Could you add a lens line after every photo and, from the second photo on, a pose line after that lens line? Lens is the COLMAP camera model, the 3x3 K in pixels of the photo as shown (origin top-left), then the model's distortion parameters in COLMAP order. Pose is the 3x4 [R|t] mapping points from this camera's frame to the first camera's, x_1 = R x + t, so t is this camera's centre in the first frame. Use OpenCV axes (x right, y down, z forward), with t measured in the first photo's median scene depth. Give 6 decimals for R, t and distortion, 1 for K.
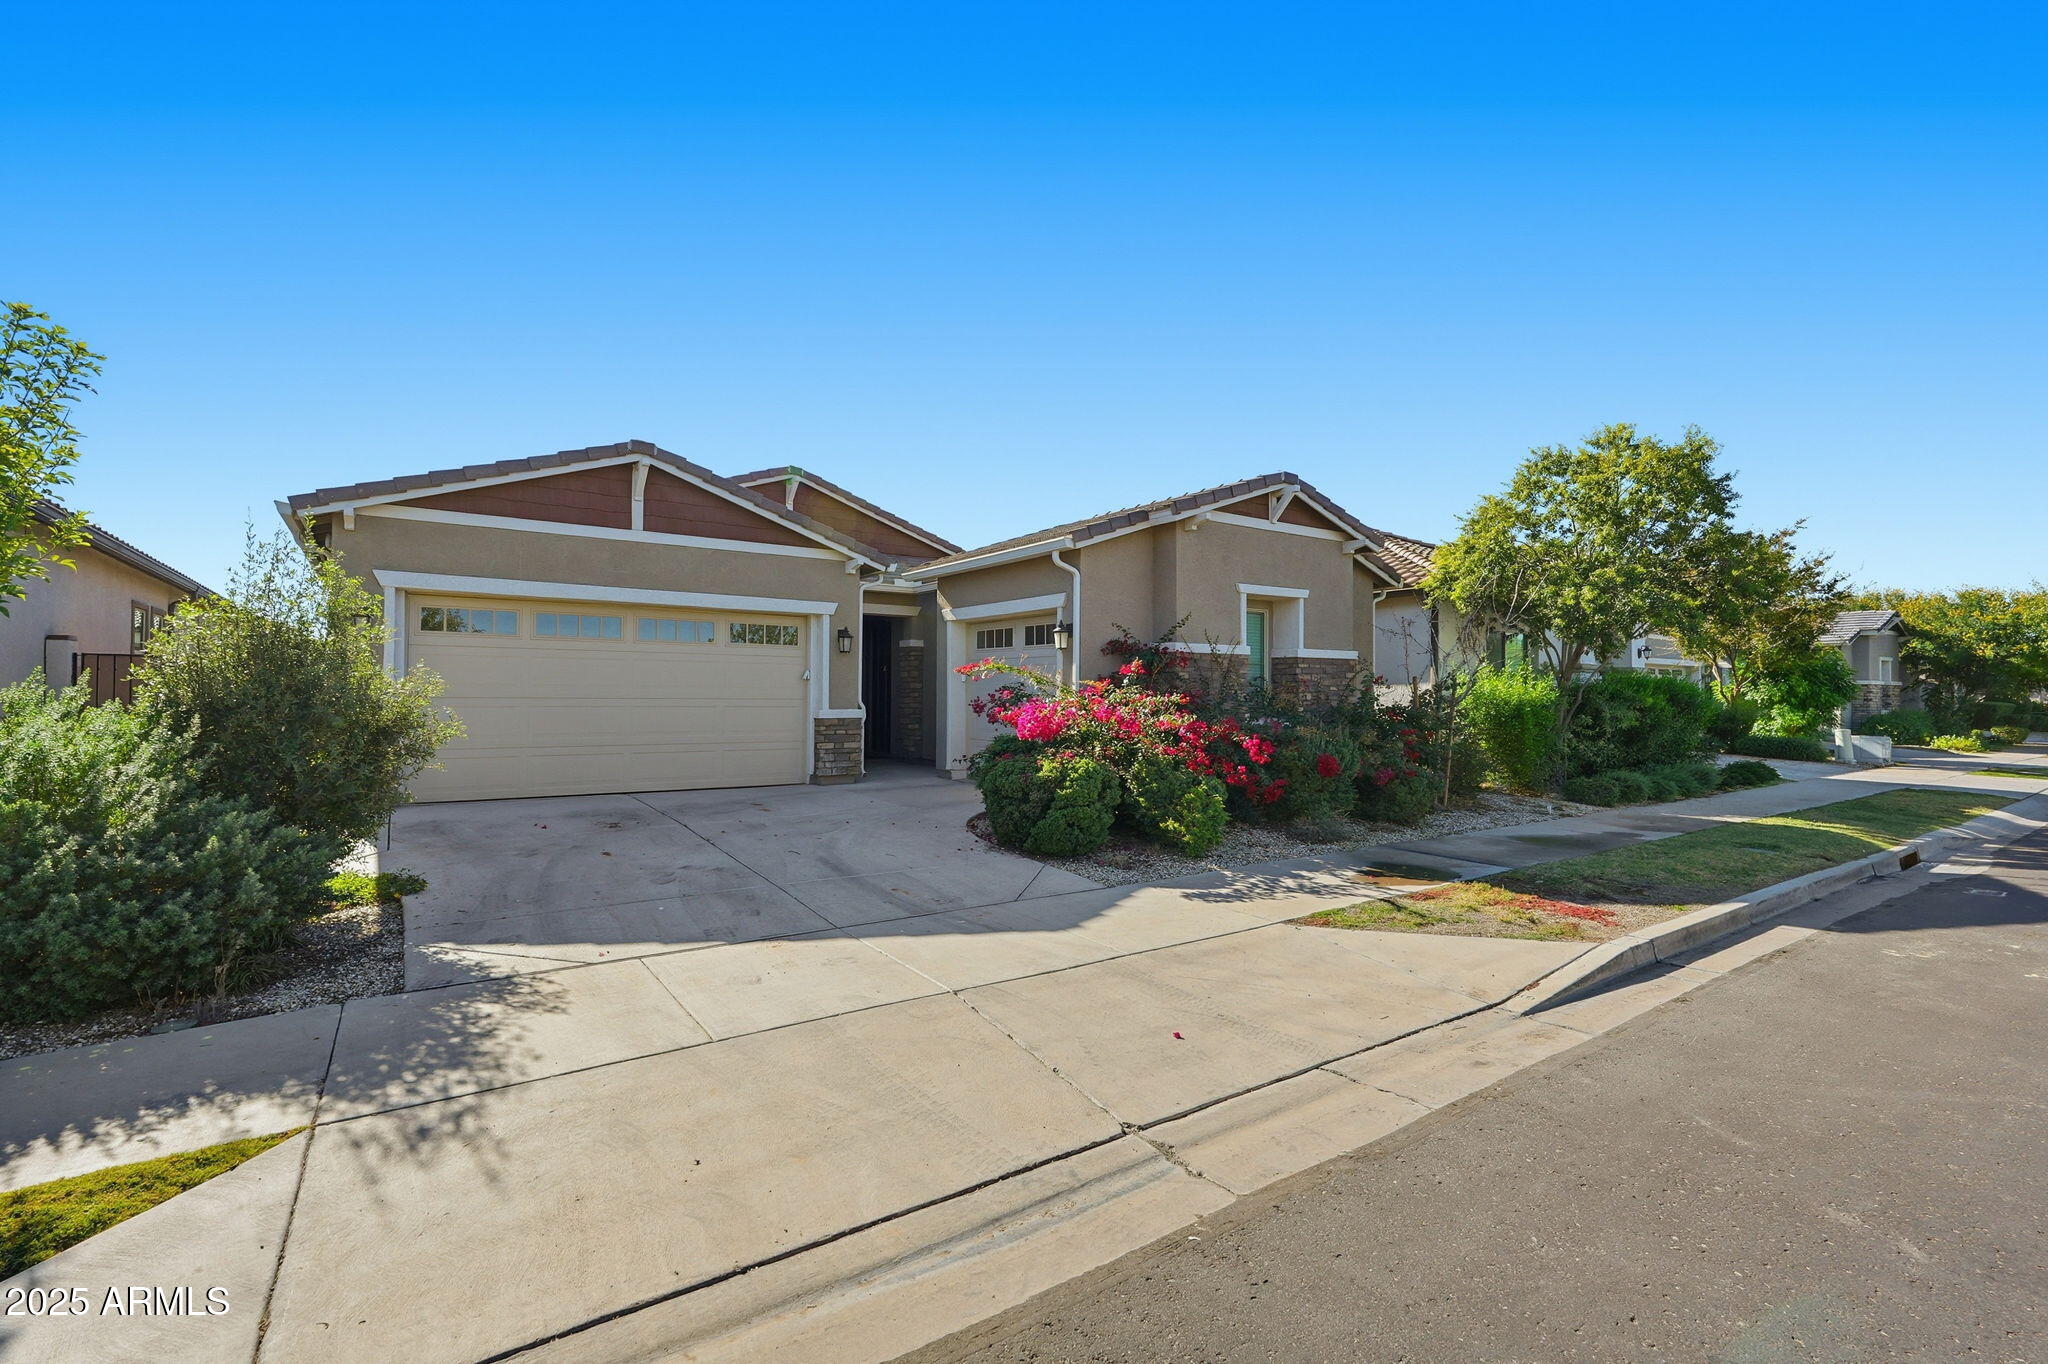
lens RADIAL K [[915.0, 0, 1014.1], [0, 915.0, 688.4], [0, 0, 1]] dist [0.000990, -0.000151]
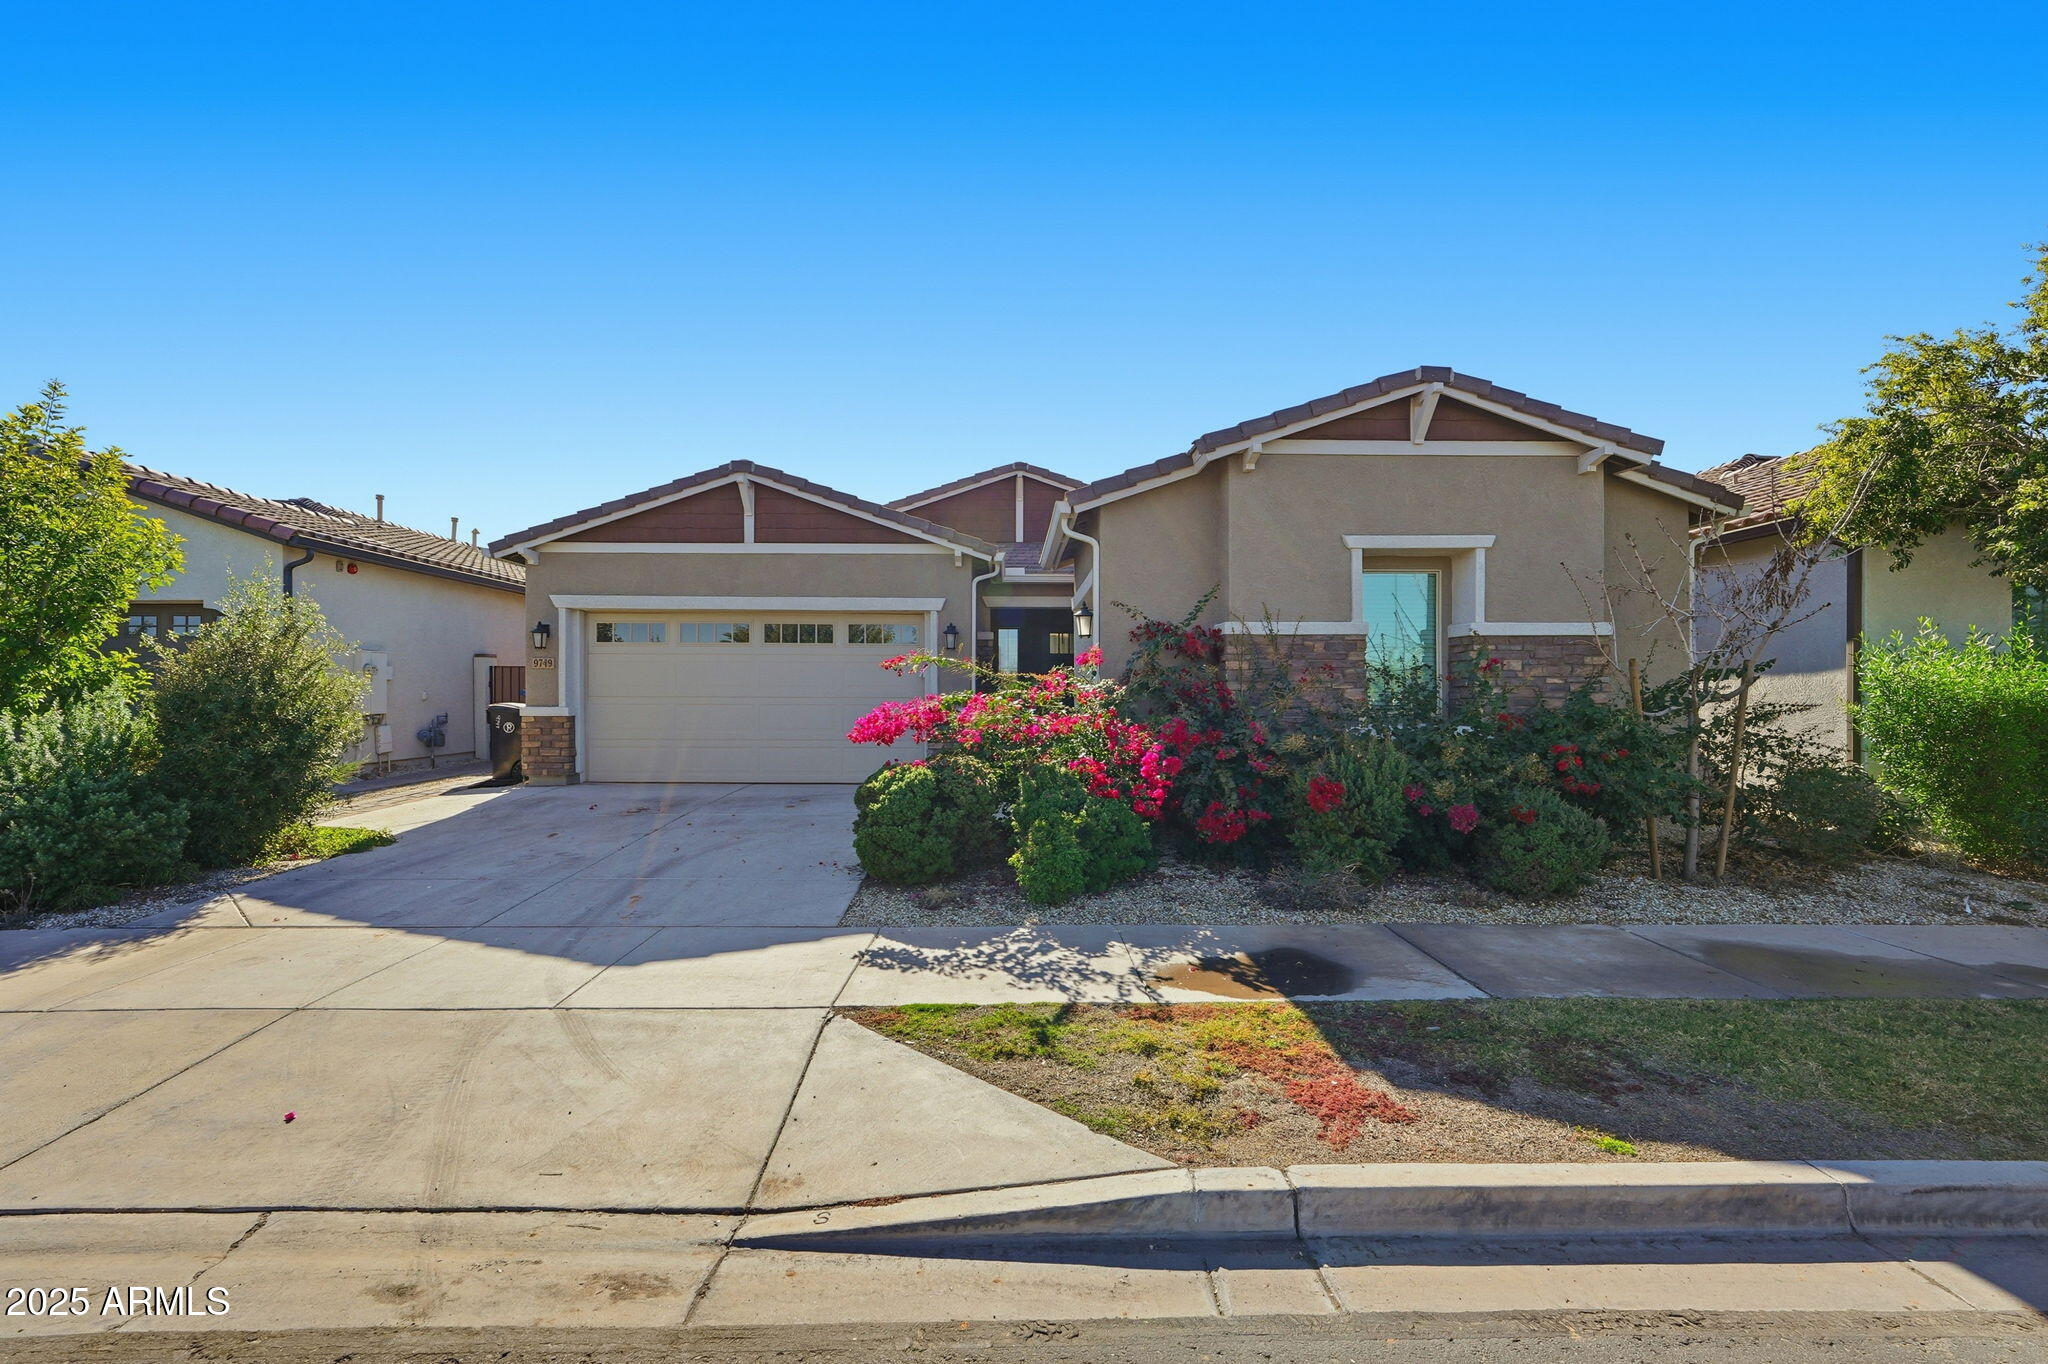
lens RADIAL K [[905.2, 0, 1024.0], [0, 905.2, 695.3], [0, 0, 1]] dist [-0.015443, 0.008830]
pose [[0.829179, -0.003540, -0.558972, 0.469100], [0.005774, 0.999981, 0.002232, 0.008168], [0.558954, -0.005078, 0.829183, 0.295443]]
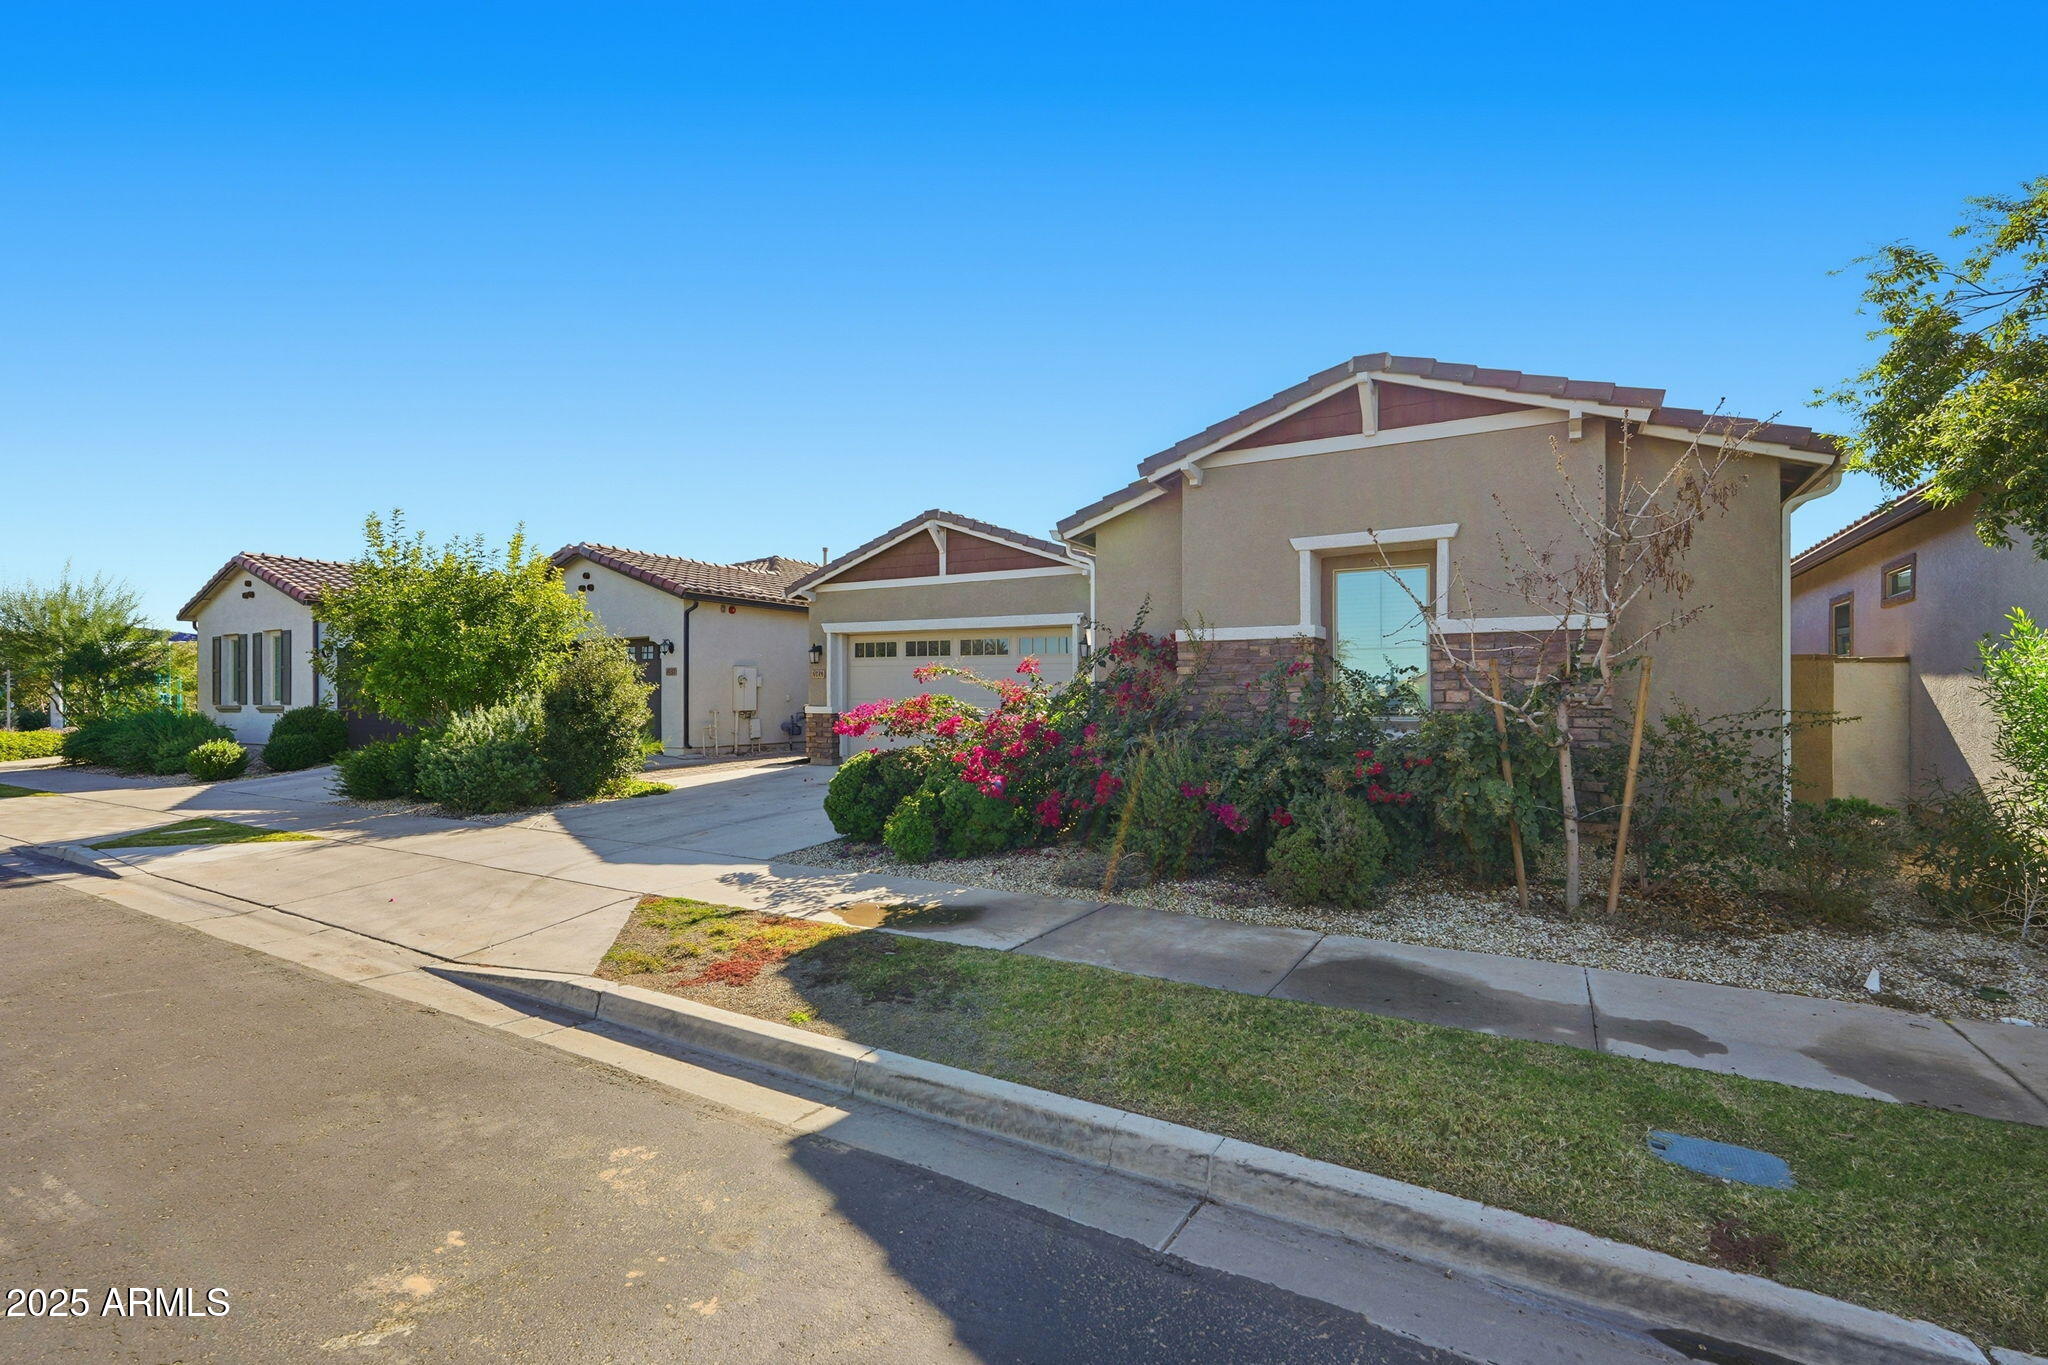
lens RADIAL K [[915.0, 0, 1014.1], [0, 915.0, 688.9], [0, 0, 1]] dist [0.000990, -0.000151]
pose [[0.409602, -0.012167, -0.912183, 0.875687], [0.002987, 0.999924, -0.011996, 0.011476], [0.912259, 0.002188, 0.409607, 0.554691]]
